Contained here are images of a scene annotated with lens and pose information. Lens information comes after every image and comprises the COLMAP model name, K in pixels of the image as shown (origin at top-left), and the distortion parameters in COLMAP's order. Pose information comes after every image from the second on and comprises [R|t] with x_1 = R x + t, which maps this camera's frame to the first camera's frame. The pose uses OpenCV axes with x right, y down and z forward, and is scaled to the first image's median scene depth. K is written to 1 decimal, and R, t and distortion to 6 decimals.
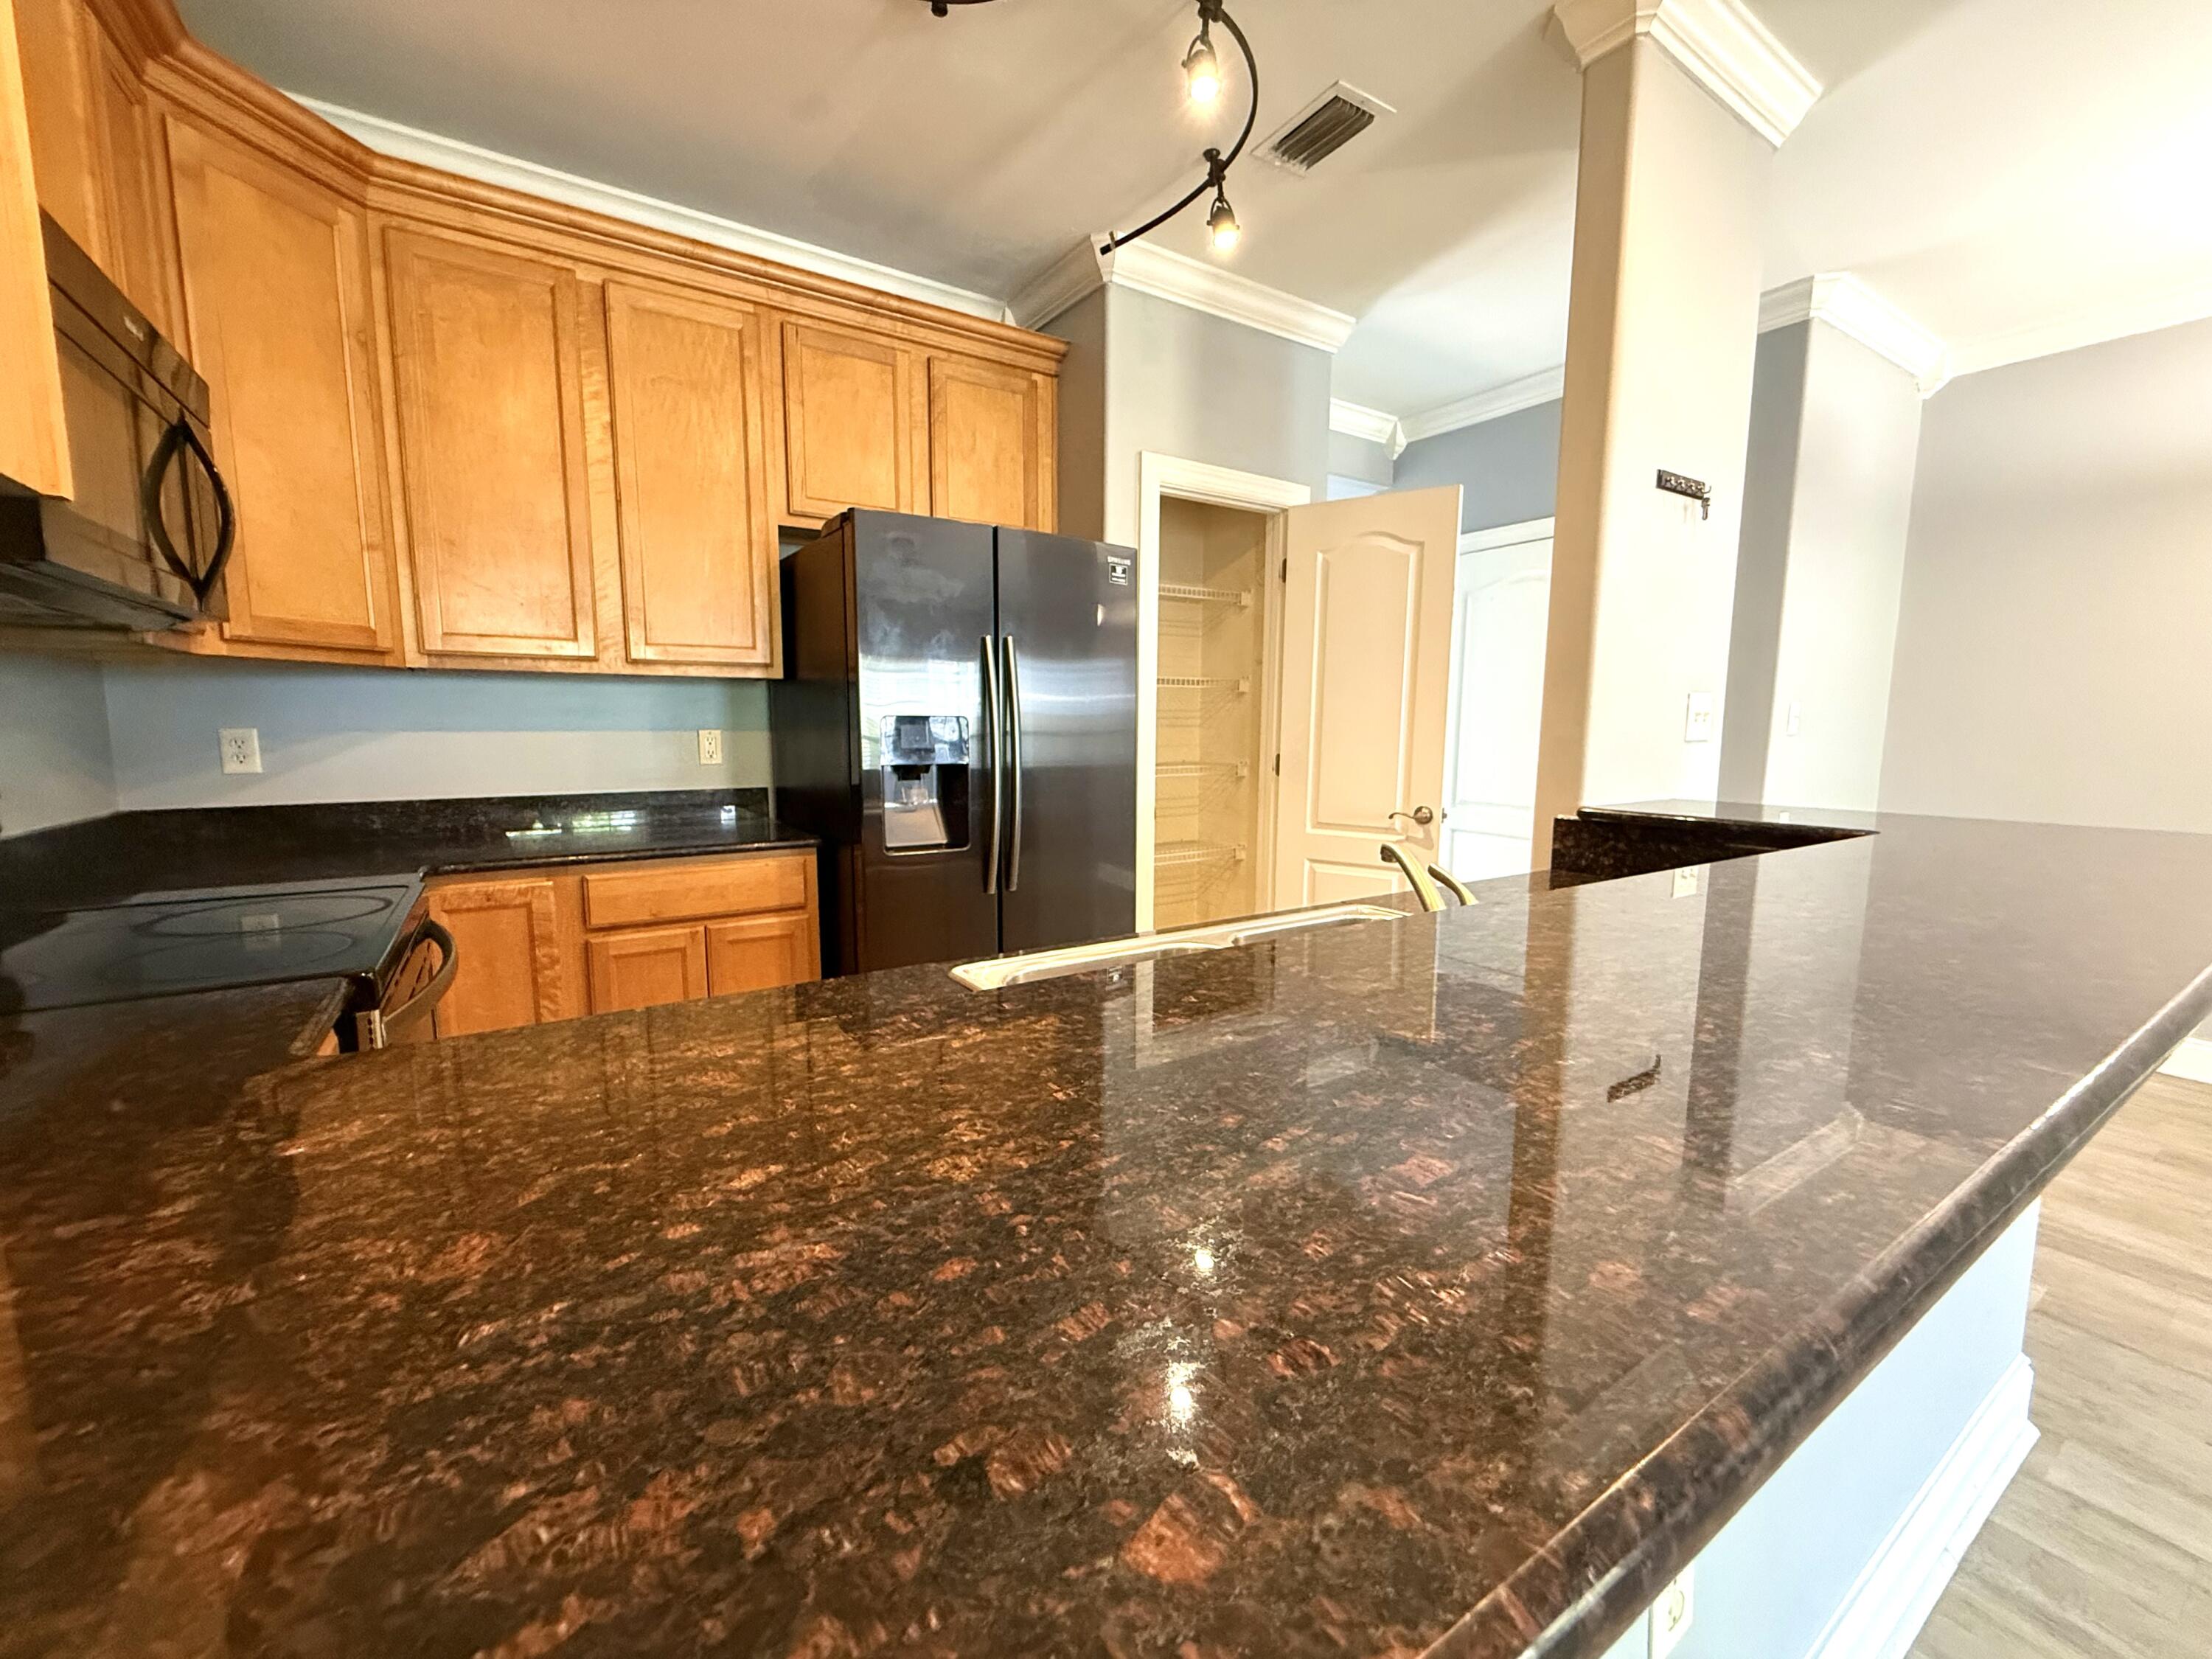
lens RADIAL K [[882.5, 0, 1100.9], [0, 882.5, 829.0], [0, 0, 1]] dist [-0.000881, 0.000064]
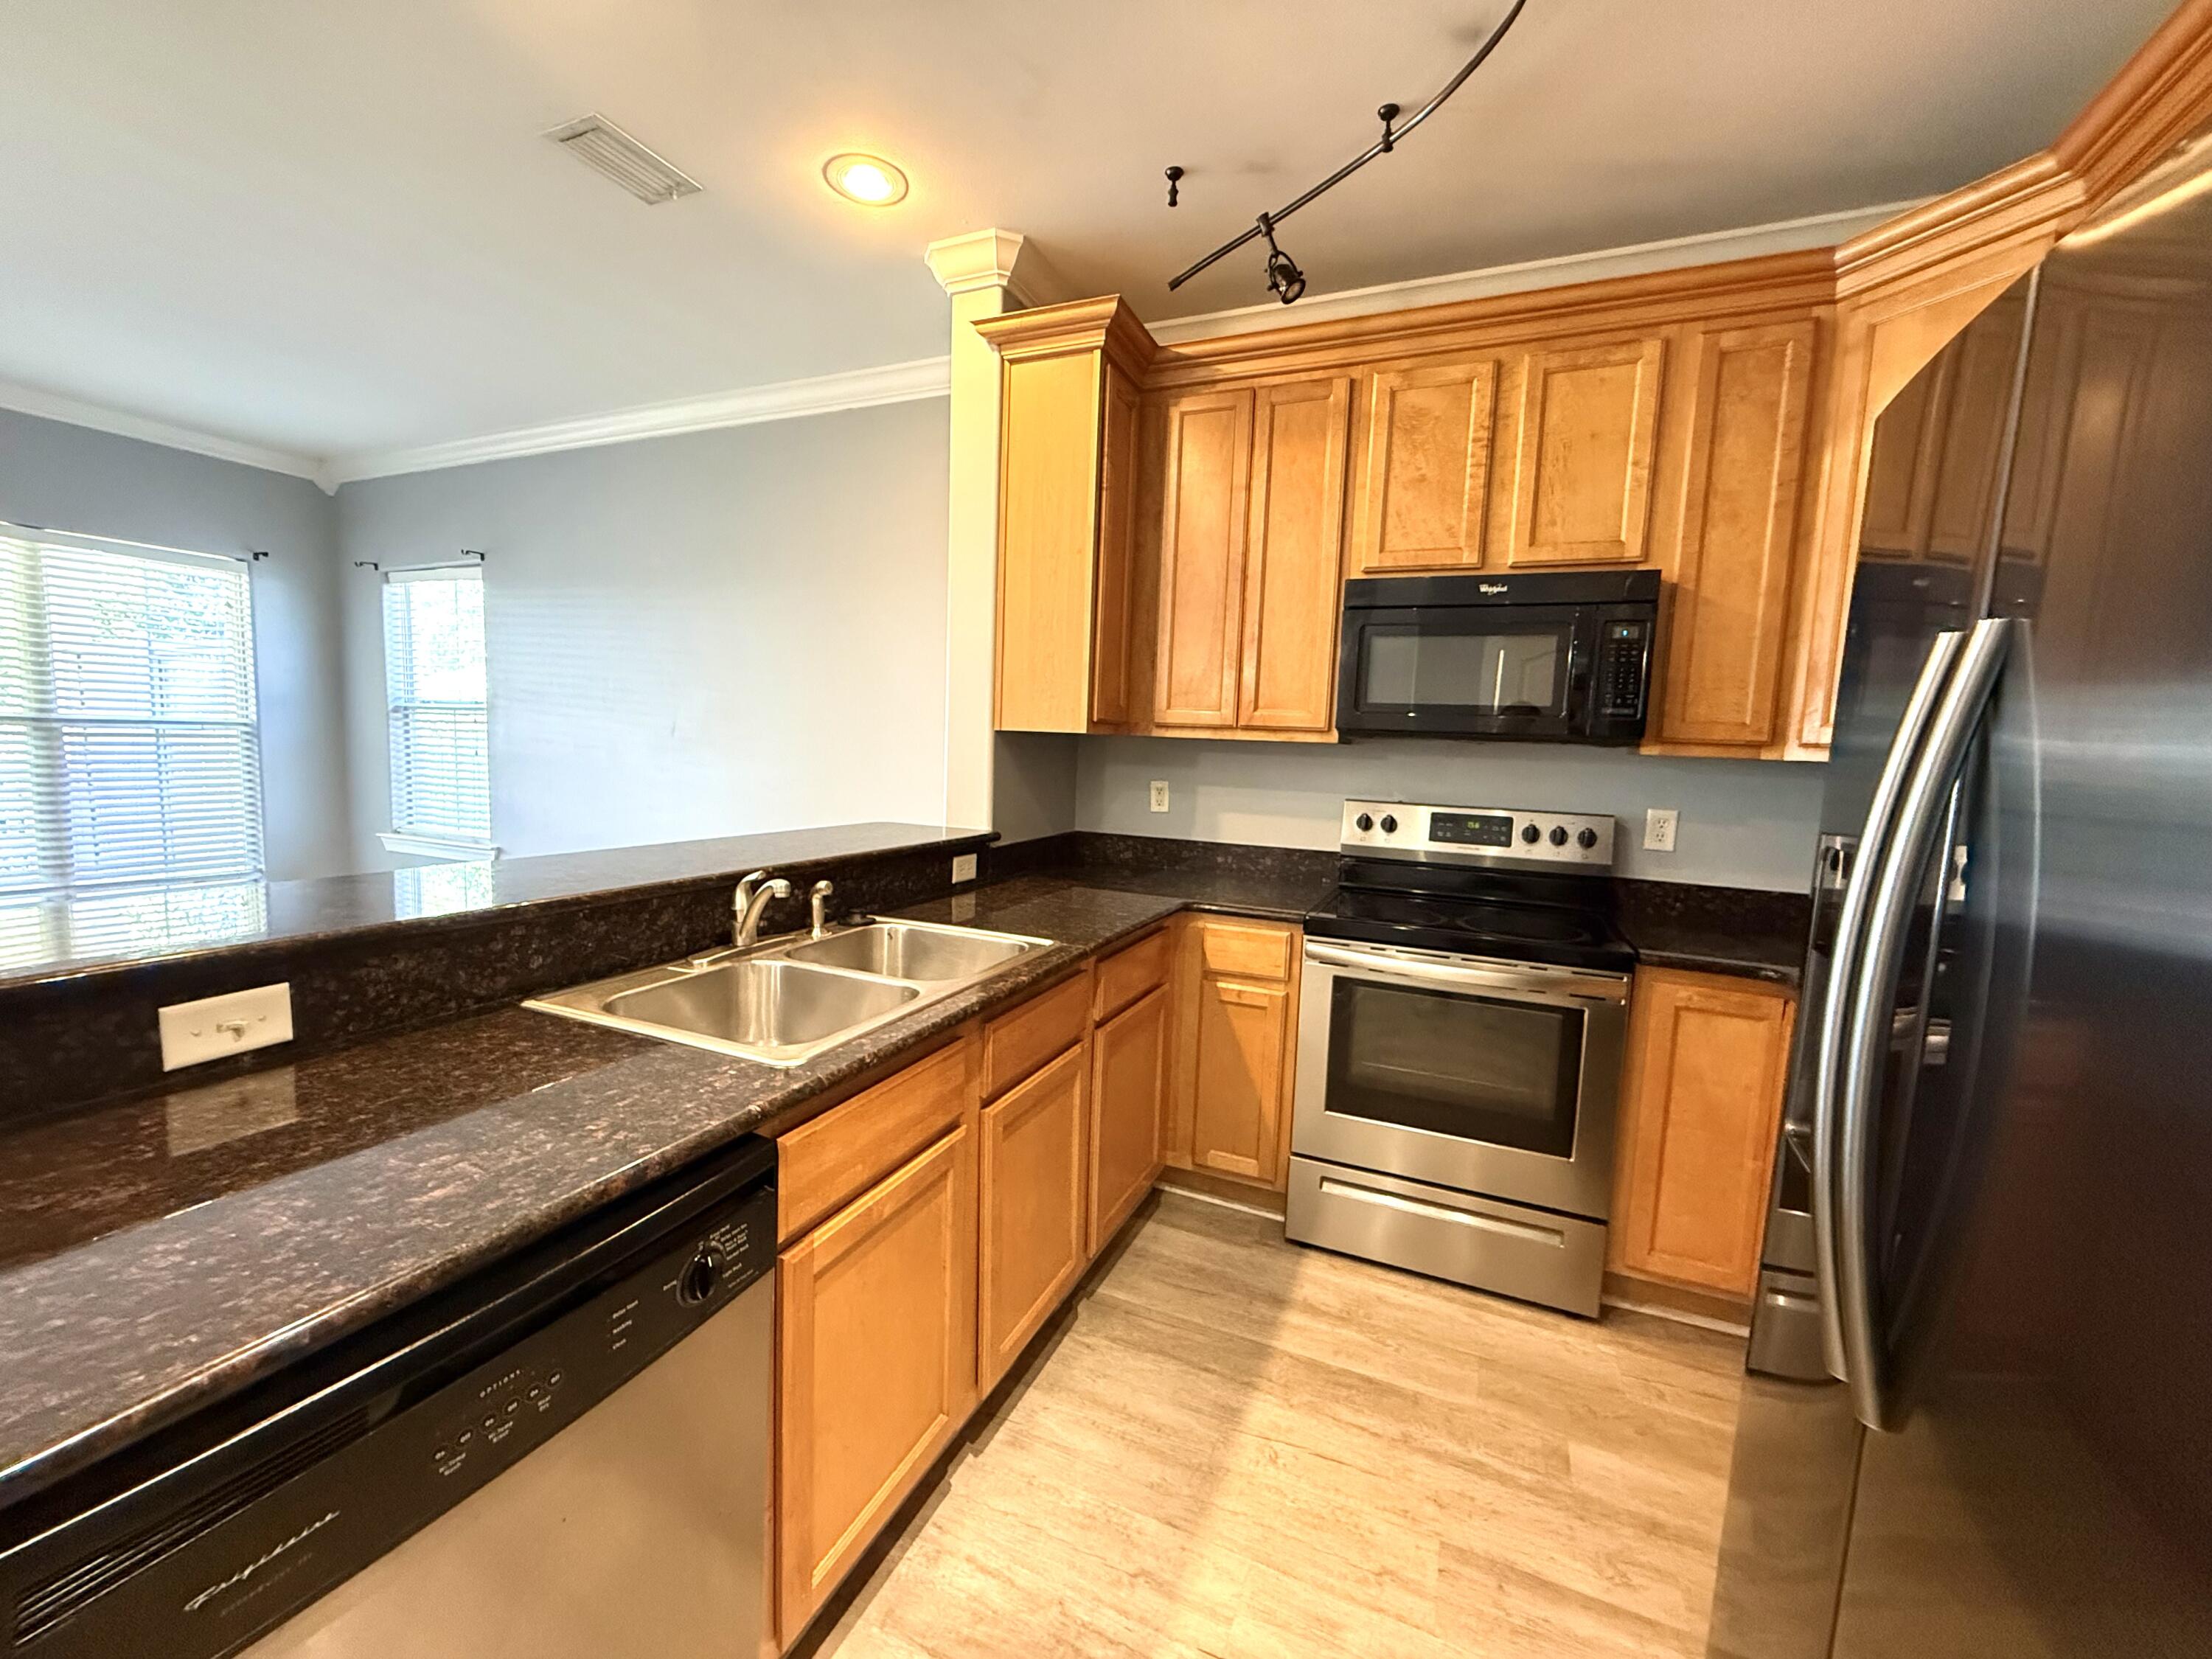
lens RADIAL K [[882.5, 0, 1100.9], [0, 882.5, 829.0], [0, 0, 1]] dist [-0.000881, 0.000064]
pose [[-0.835383, 0.012803, -0.549518, 0.301340], [-0.113420, 0.974199, 0.195120, -0.163127], [0.537839, 0.225326, -0.812378, 1.039829]]
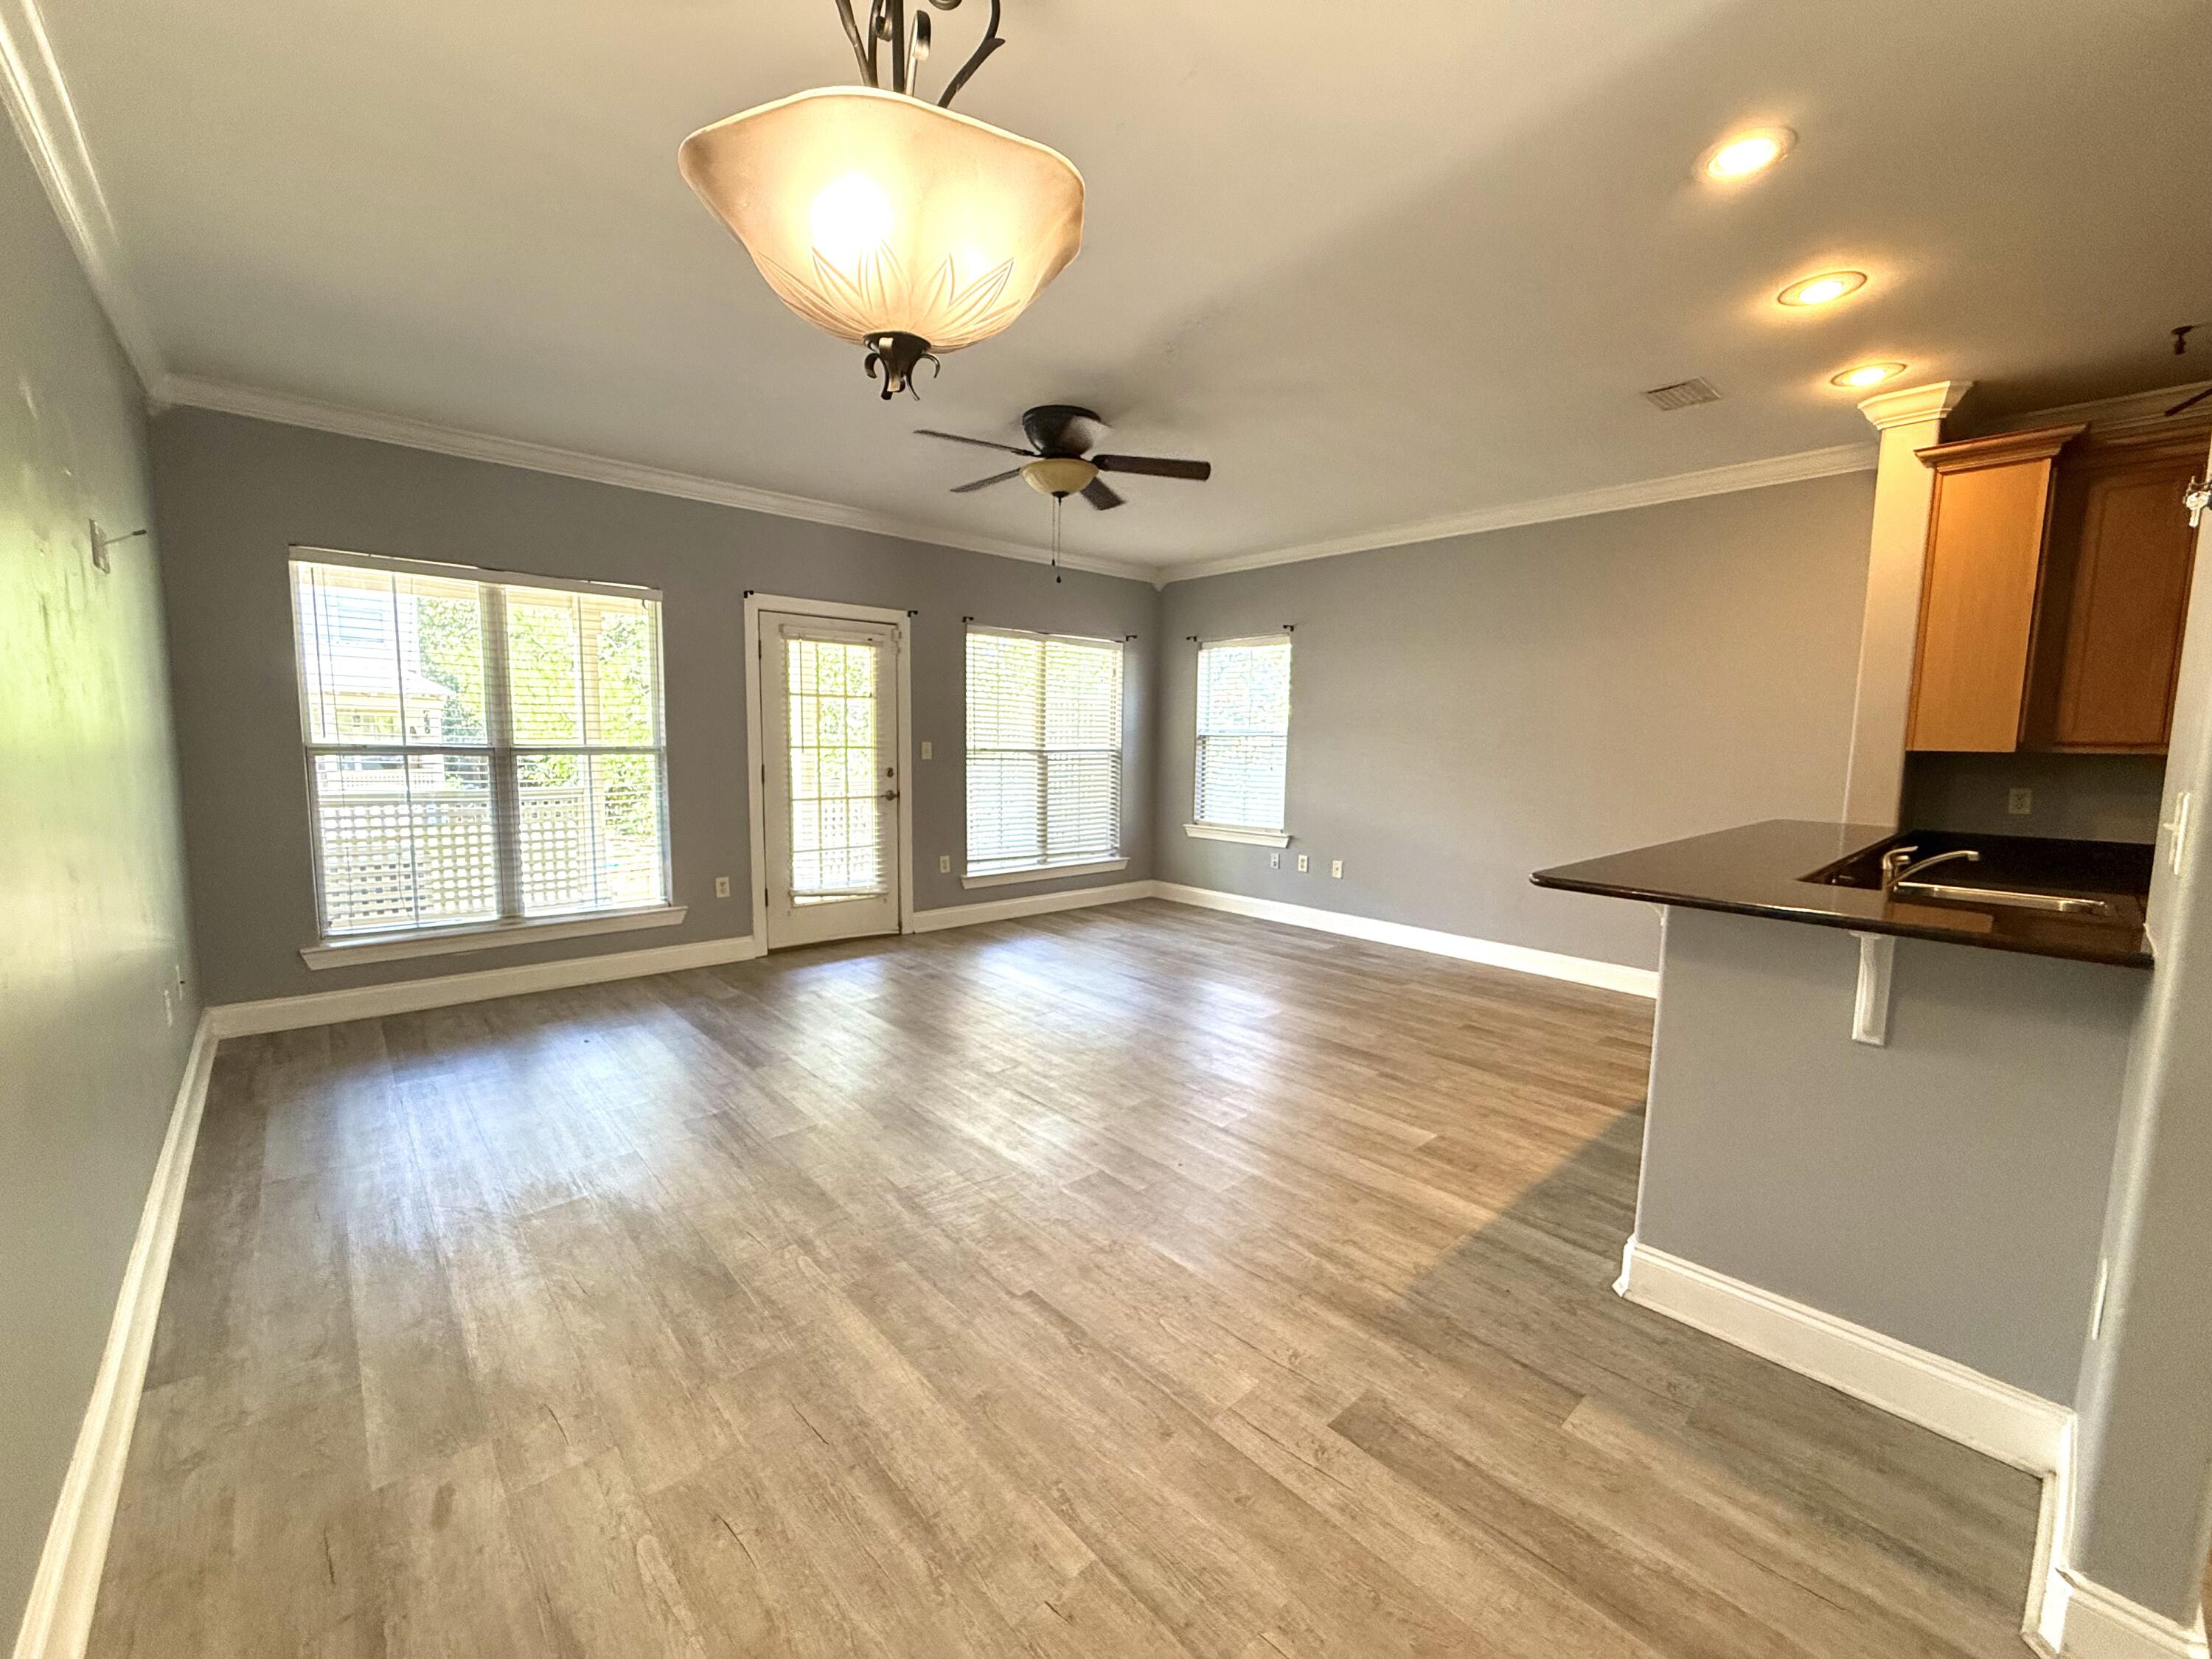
lens RADIAL K [[882.5, 0, 1100.9], [0, 882.5, 829.0], [0, 0, 1]] dist [-0.000881, 0.000064]
pose [[-0.986642, -0.006079, -0.162792, 1.289665], [-0.043066, 0.973484, 0.224664, -0.195145], [0.157110, 0.228674, -0.960742, 1.249195]]
